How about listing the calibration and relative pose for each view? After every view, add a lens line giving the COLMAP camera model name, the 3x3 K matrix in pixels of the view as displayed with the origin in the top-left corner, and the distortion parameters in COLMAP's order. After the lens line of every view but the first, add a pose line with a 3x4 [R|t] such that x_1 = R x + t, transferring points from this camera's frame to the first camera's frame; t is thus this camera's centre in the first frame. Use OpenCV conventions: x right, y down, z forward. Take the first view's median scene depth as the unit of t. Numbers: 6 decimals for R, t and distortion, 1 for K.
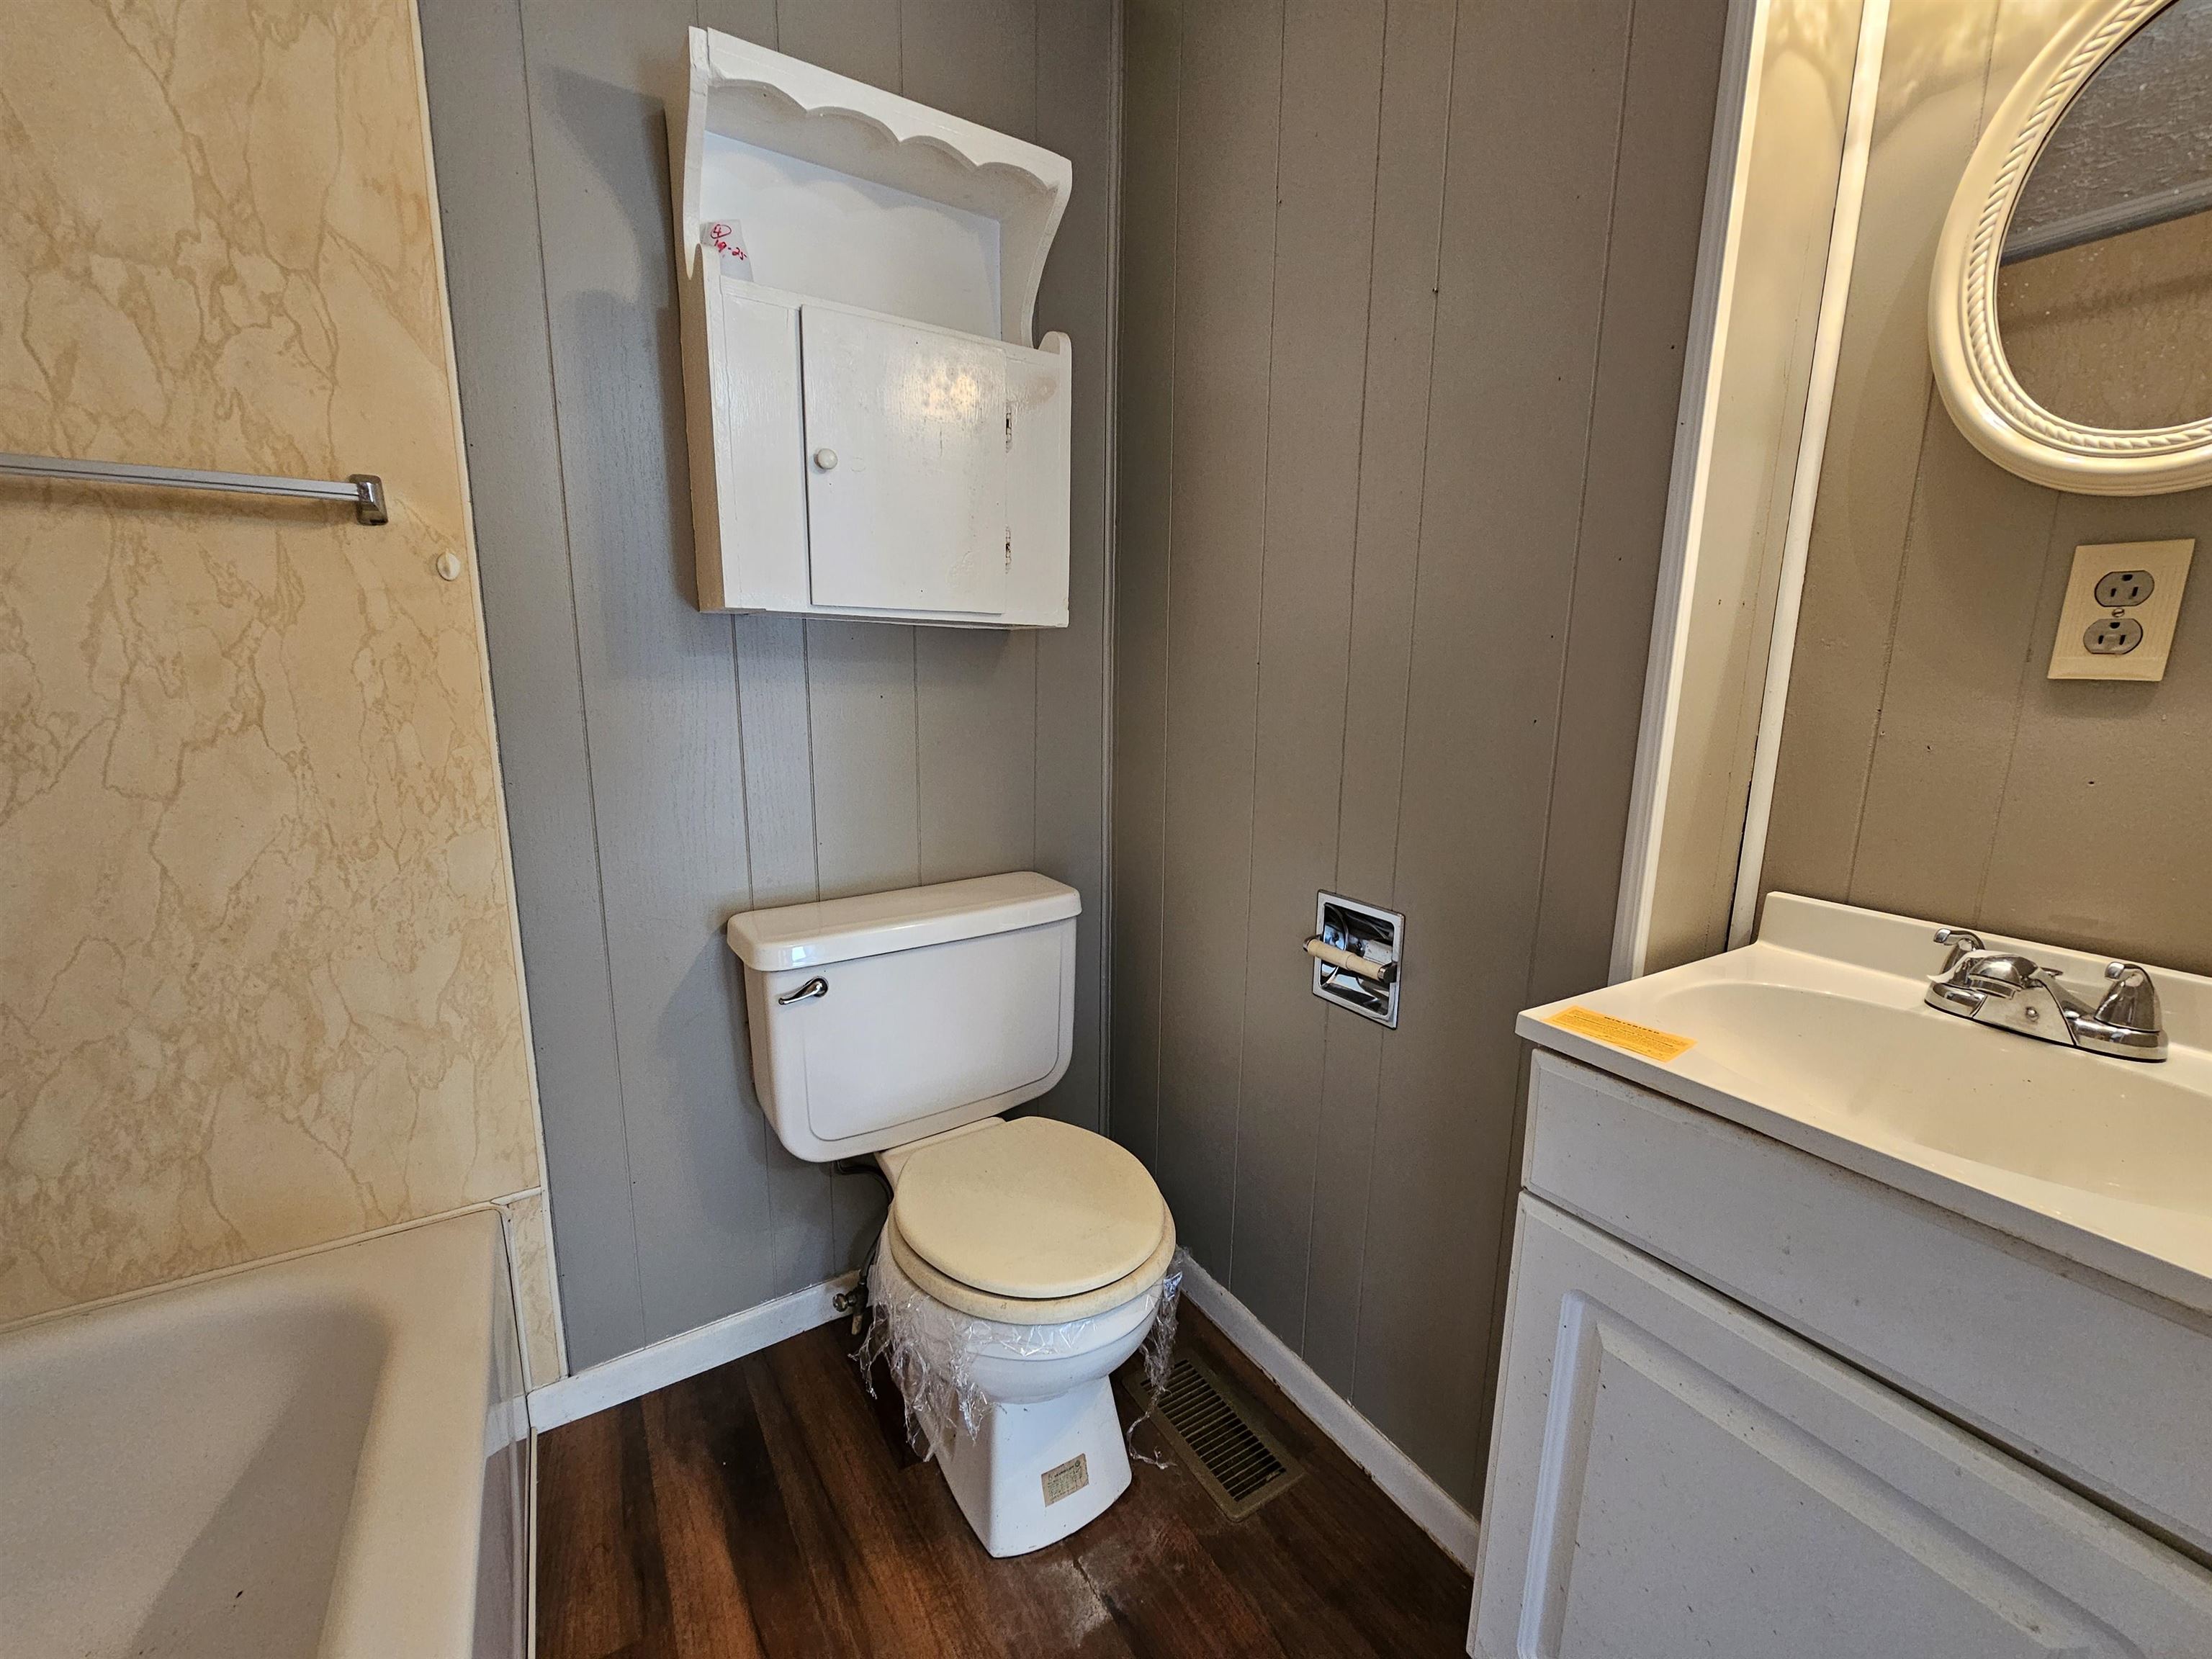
lens RADIAL K [[906.4, 0, 1120.2], [0, 906.4, 832.6], [0, 0, 1]] dist [-0.000922, 0.000083]
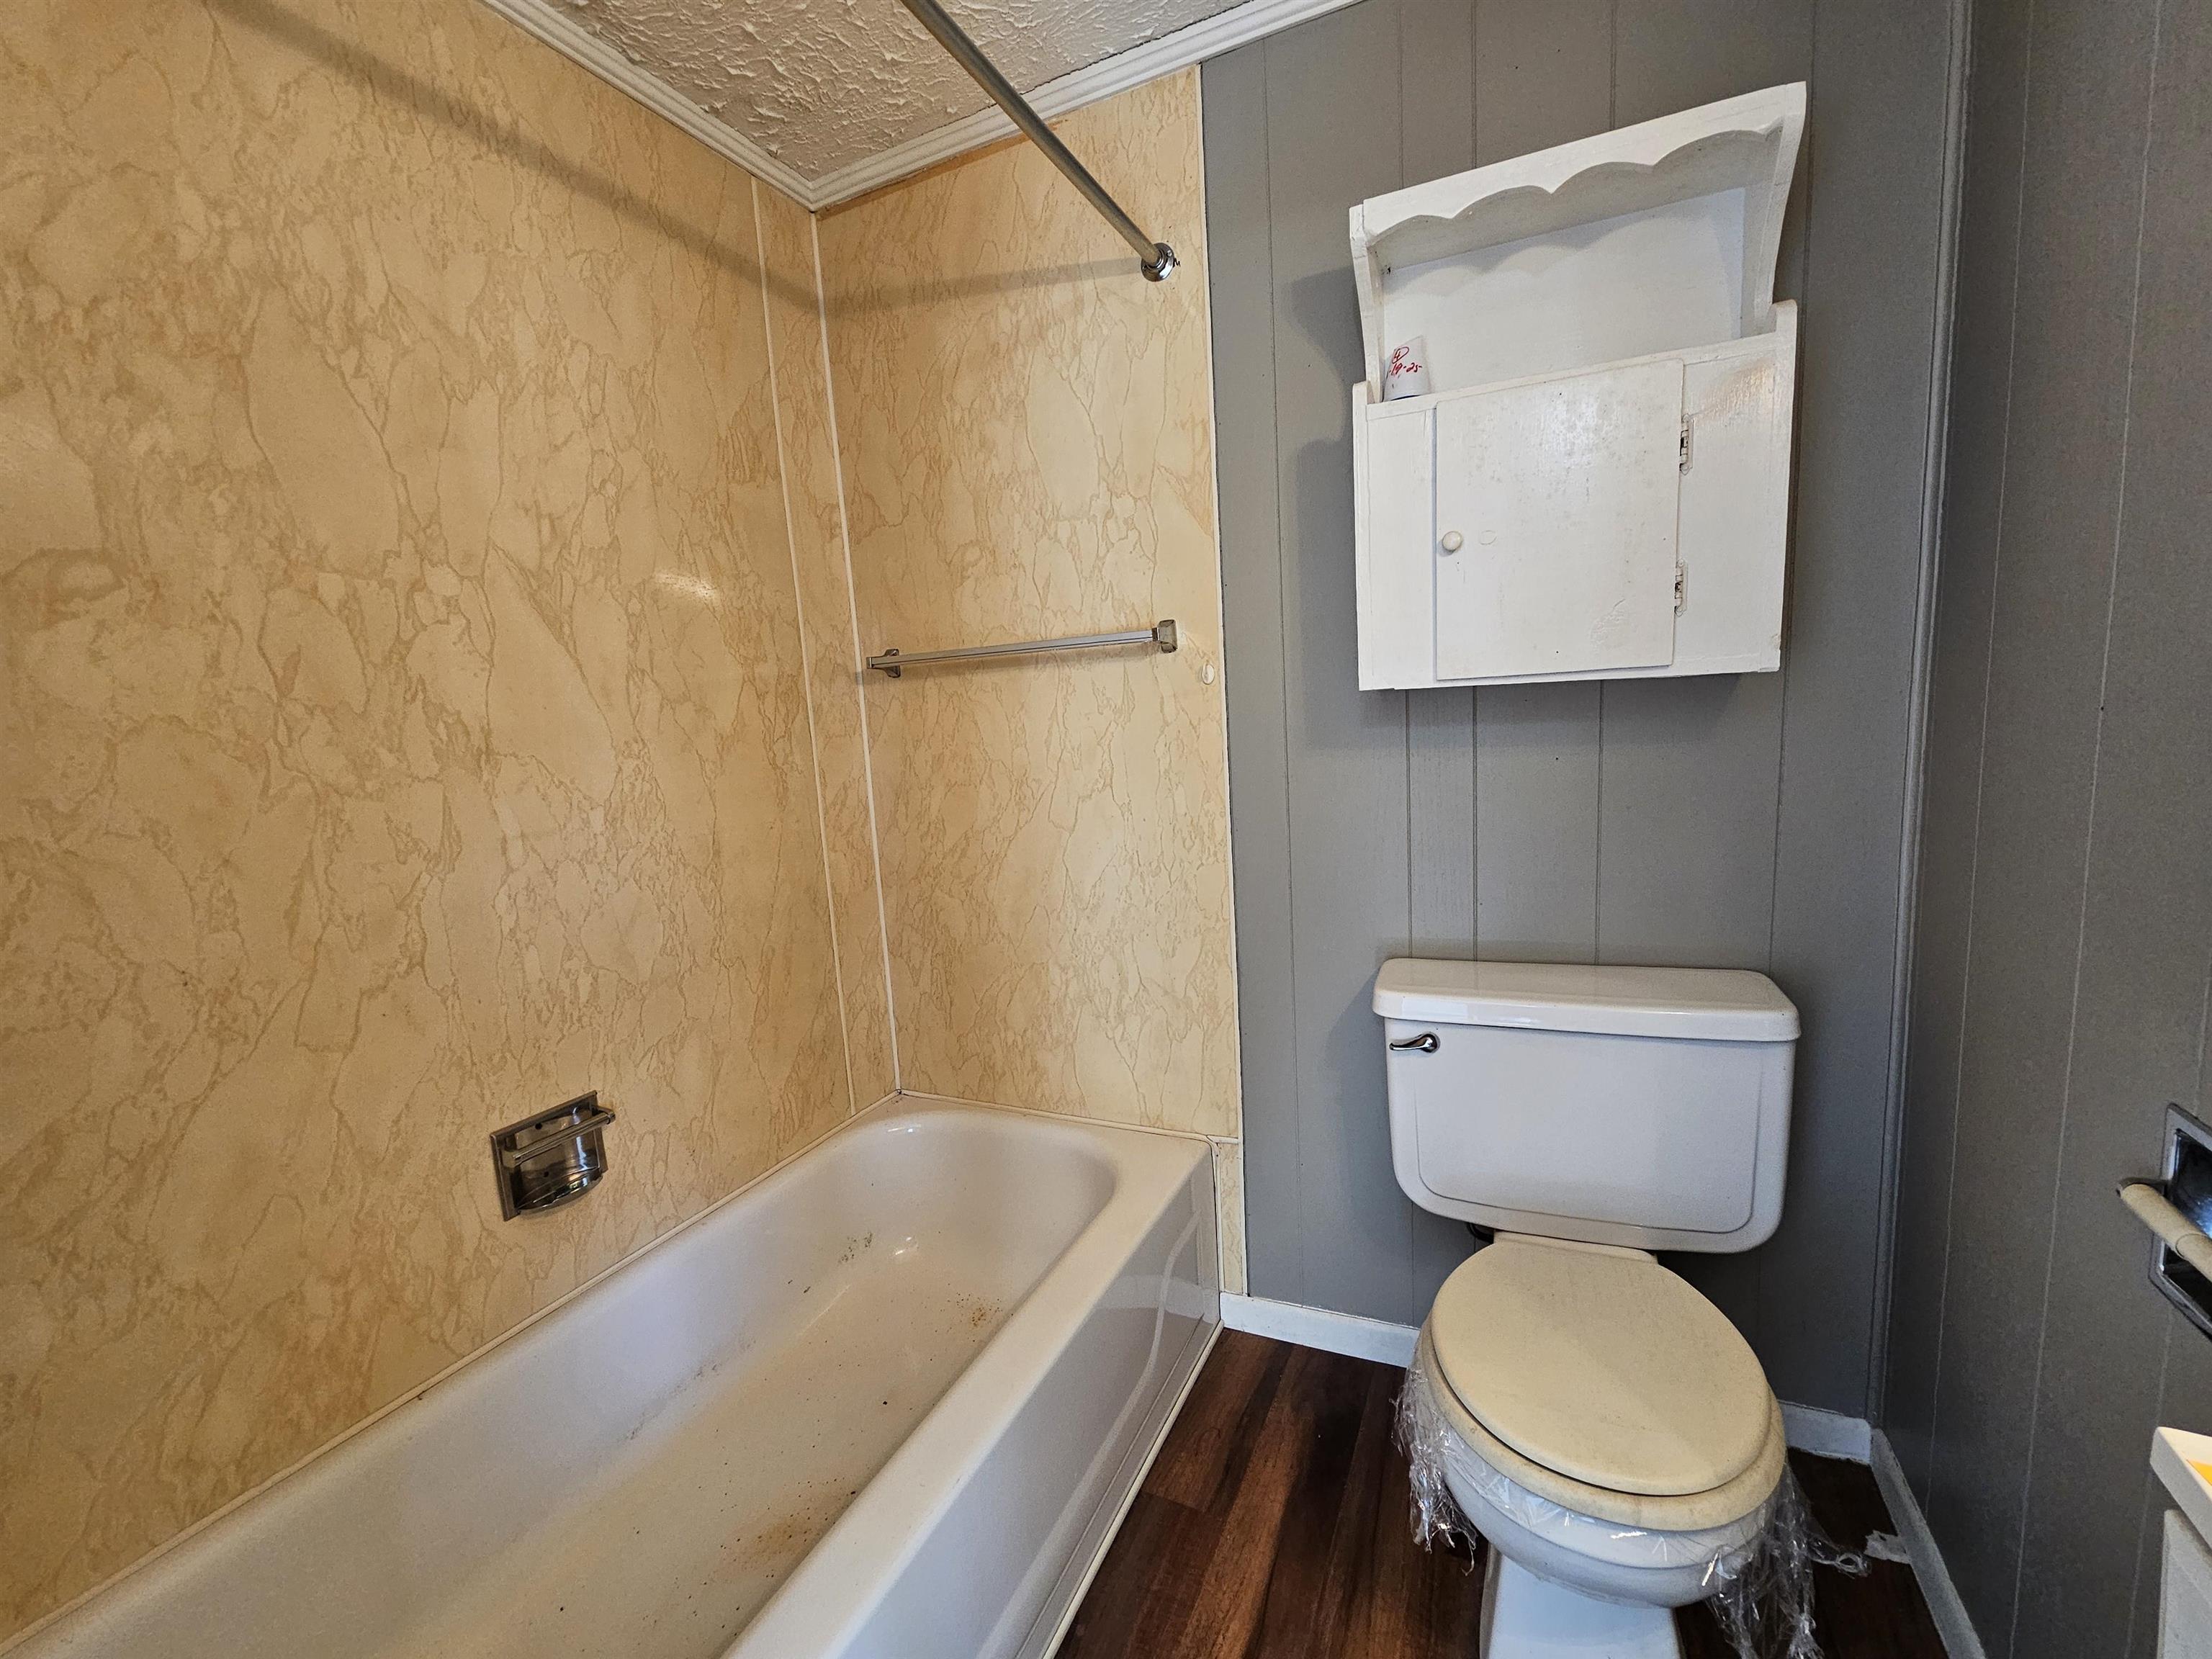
lens RADIAL K [[906.4, 0, 1128.3], [0, 906.4, 837.4], [0, 0, 1]] dist [-0.000922, 0.000083]
pose [[0.545088, 0.070258, -0.835430, 0.362109], [-0.091621, 0.995506, 0.023941, -0.062726], [0.833358, 0.063493, 0.549075, 0.138884]]
